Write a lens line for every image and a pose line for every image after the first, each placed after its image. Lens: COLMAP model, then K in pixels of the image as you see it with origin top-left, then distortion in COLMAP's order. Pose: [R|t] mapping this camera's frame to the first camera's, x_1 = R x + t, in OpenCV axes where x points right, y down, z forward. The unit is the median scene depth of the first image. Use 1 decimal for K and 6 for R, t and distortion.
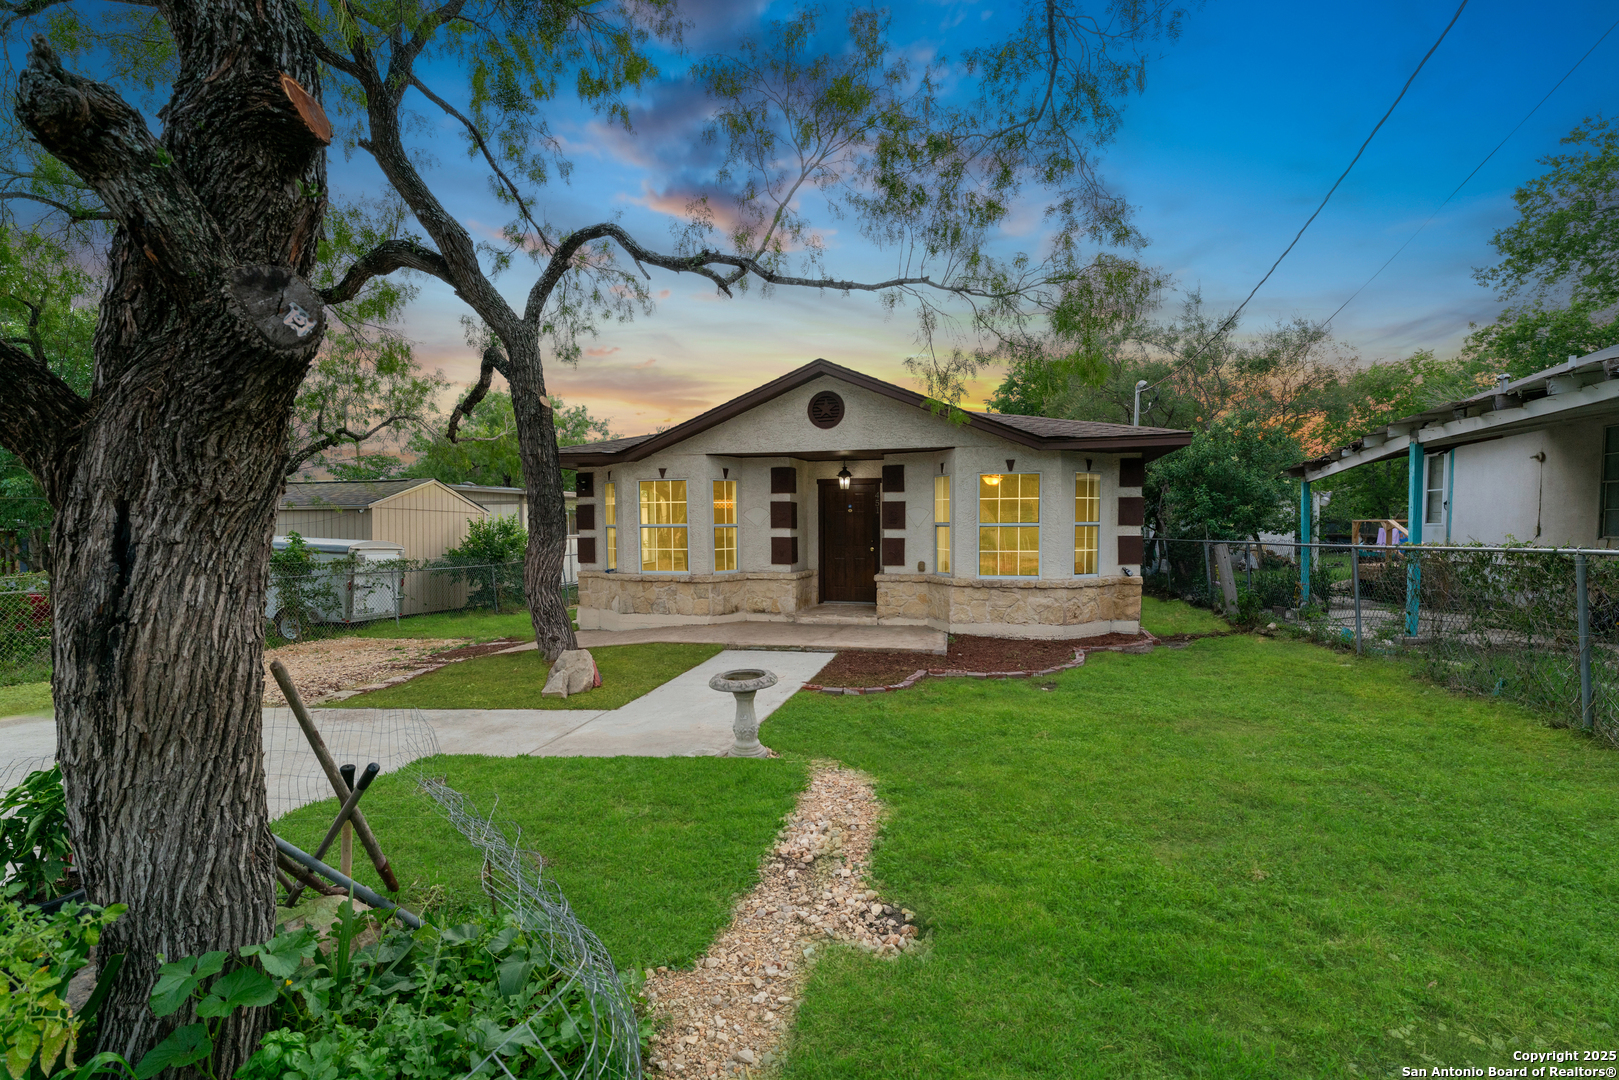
lens RADIAL K [[732.5, 0, 817.7], [0, 732.5, 540.6], [0, 0, 1]] dist [0.001753, 0.000150]
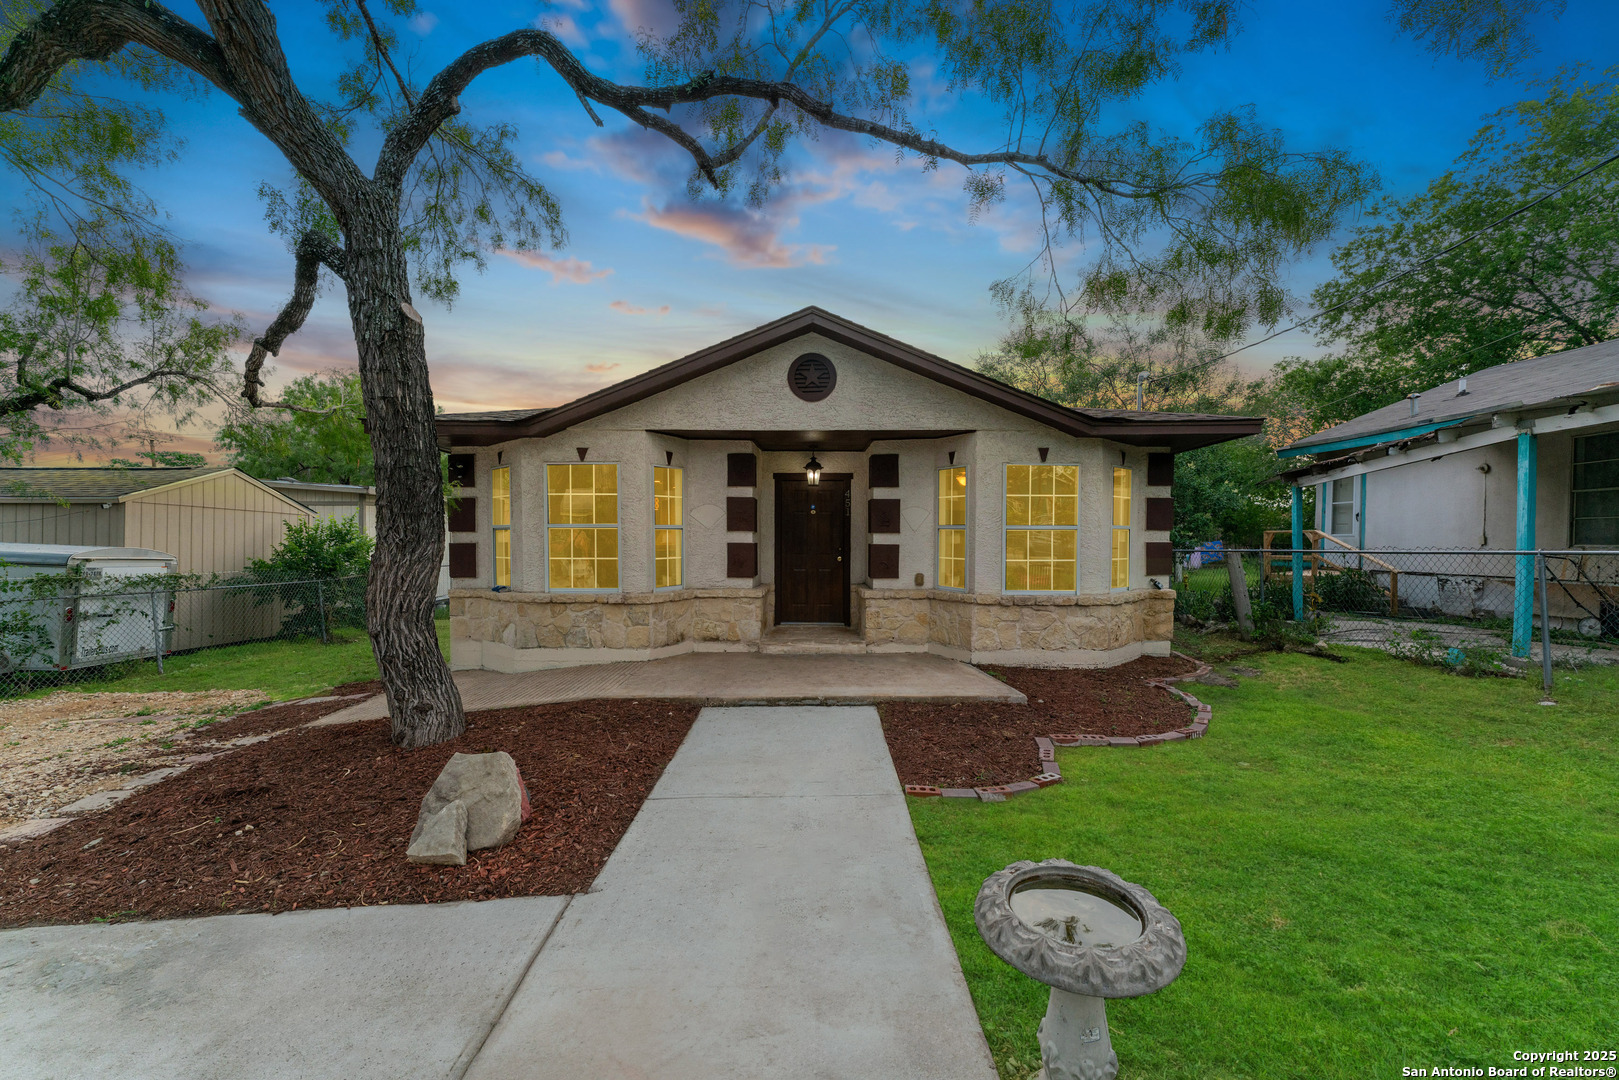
lens RADIAL K [[648.0, 0, 814.7], [0, 648.0, 540.7], [0, 0, 1]] dist [-0.001291, -0.000079]
pose [[0.974414, 0.005636, 0.224689, -0.131401], [-0.000987, 0.999783, -0.020798, 0.007207], [-0.224758, 0.020044, 0.974208, 0.322864]]
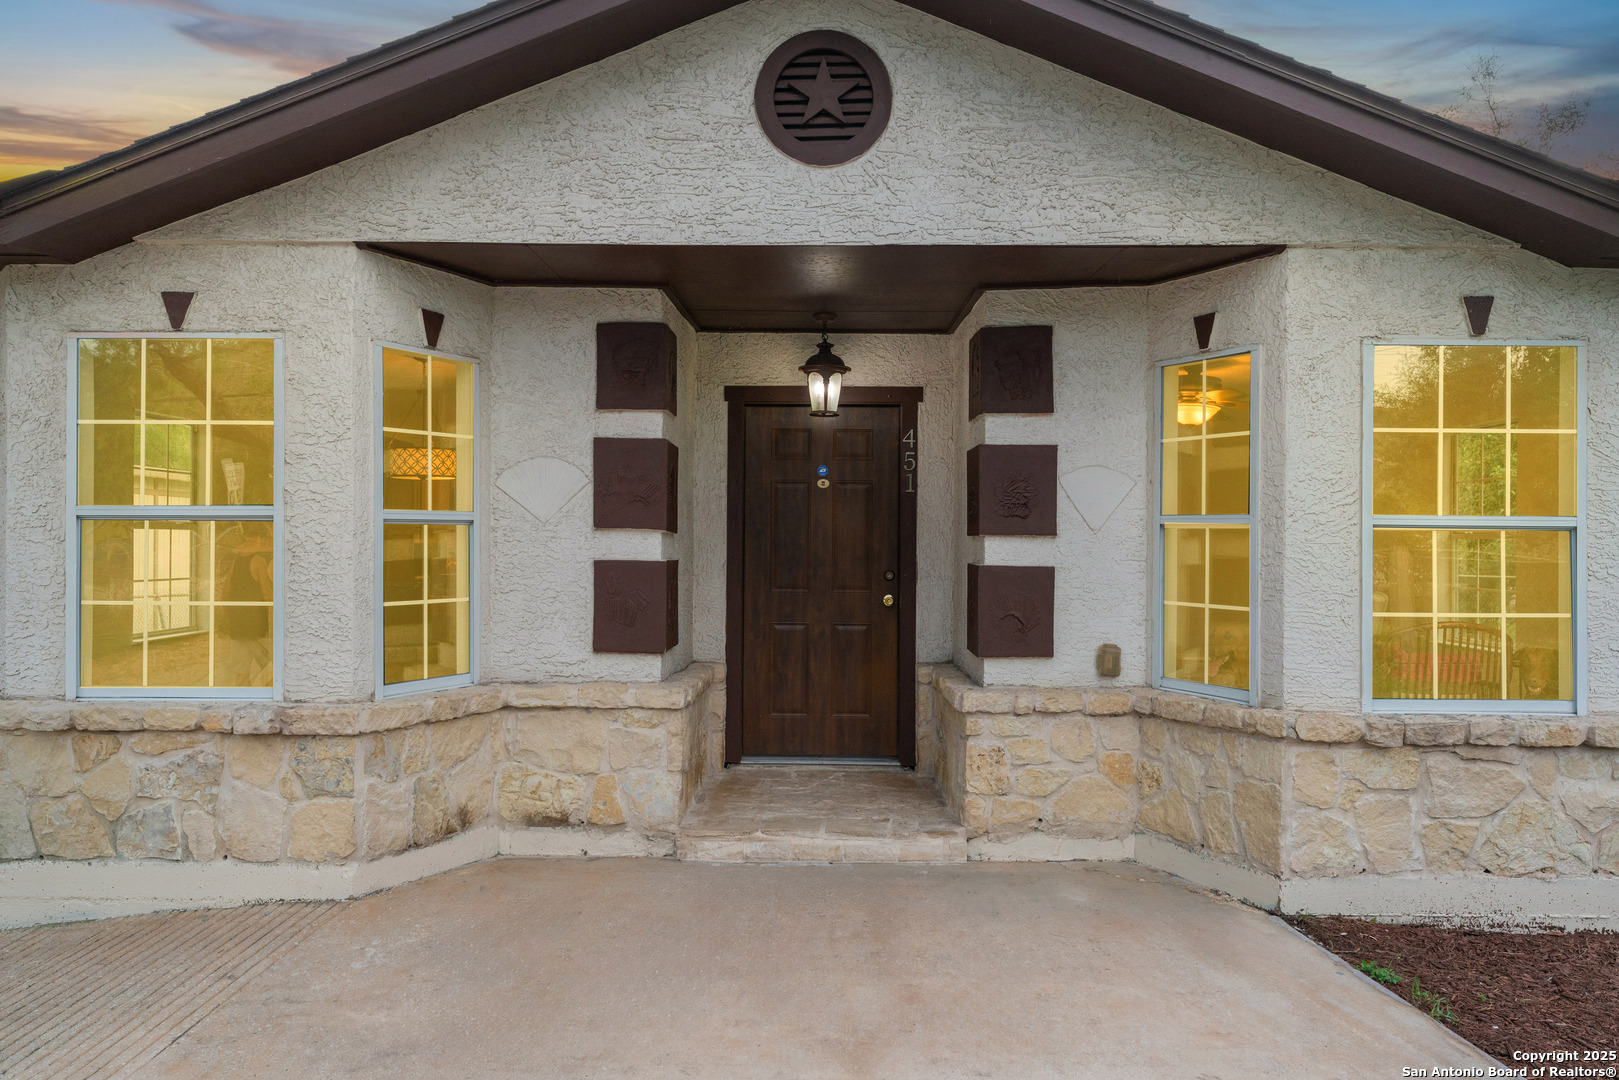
lens RADIAL K [[1081.5, 0, 811.2], [0, 1081.5, 526.9], [0, 0, 1]] dist [0.000714, 0.001936]
pose [[0.976519, 0.014972, 0.214911, -0.074028], [-0.005678, 0.999024, -0.043799, 0.000218], [-0.215357, 0.041550, 0.975651, 0.583198]]
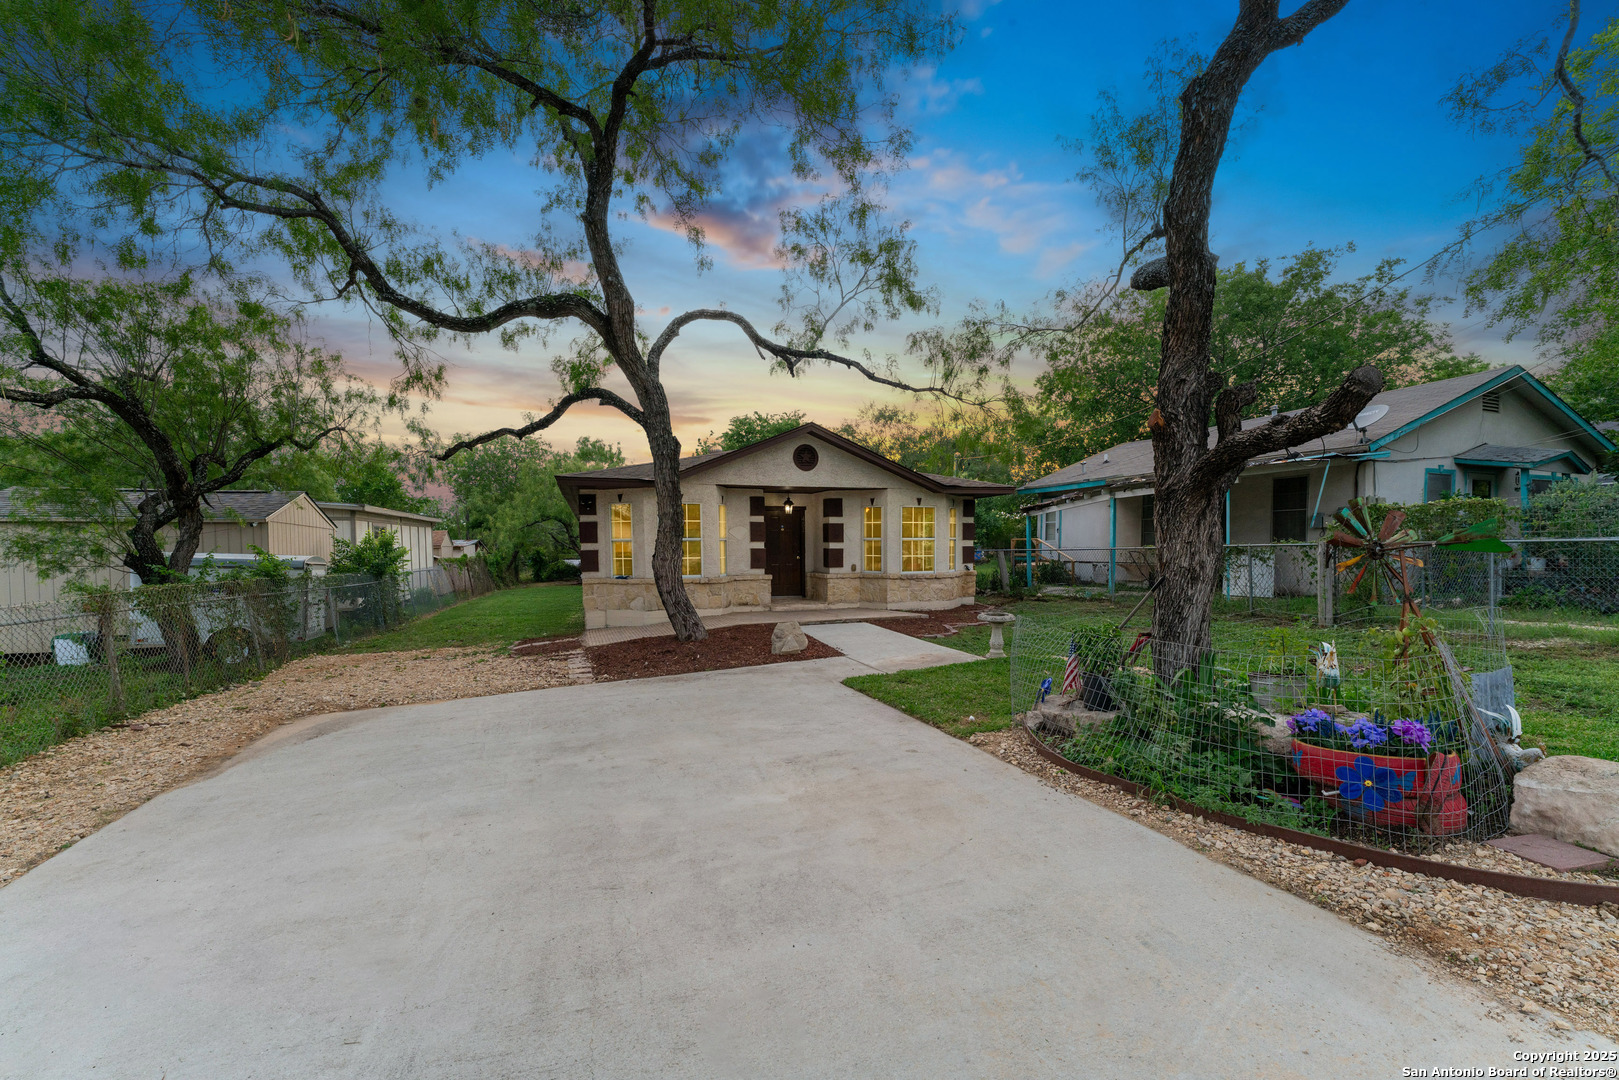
lens RADIAL K [[648.0, 0, 810.1], [0, 648.0, 553.4], [0, 0, 1]] dist [-0.001291, -0.000079]
pose [[0.854928, -0.007692, 0.518690, -0.603496], [0.014304, 0.999859, -0.008748, 0.016537], [-0.518550, 0.014899, 0.854918, -0.069314]]
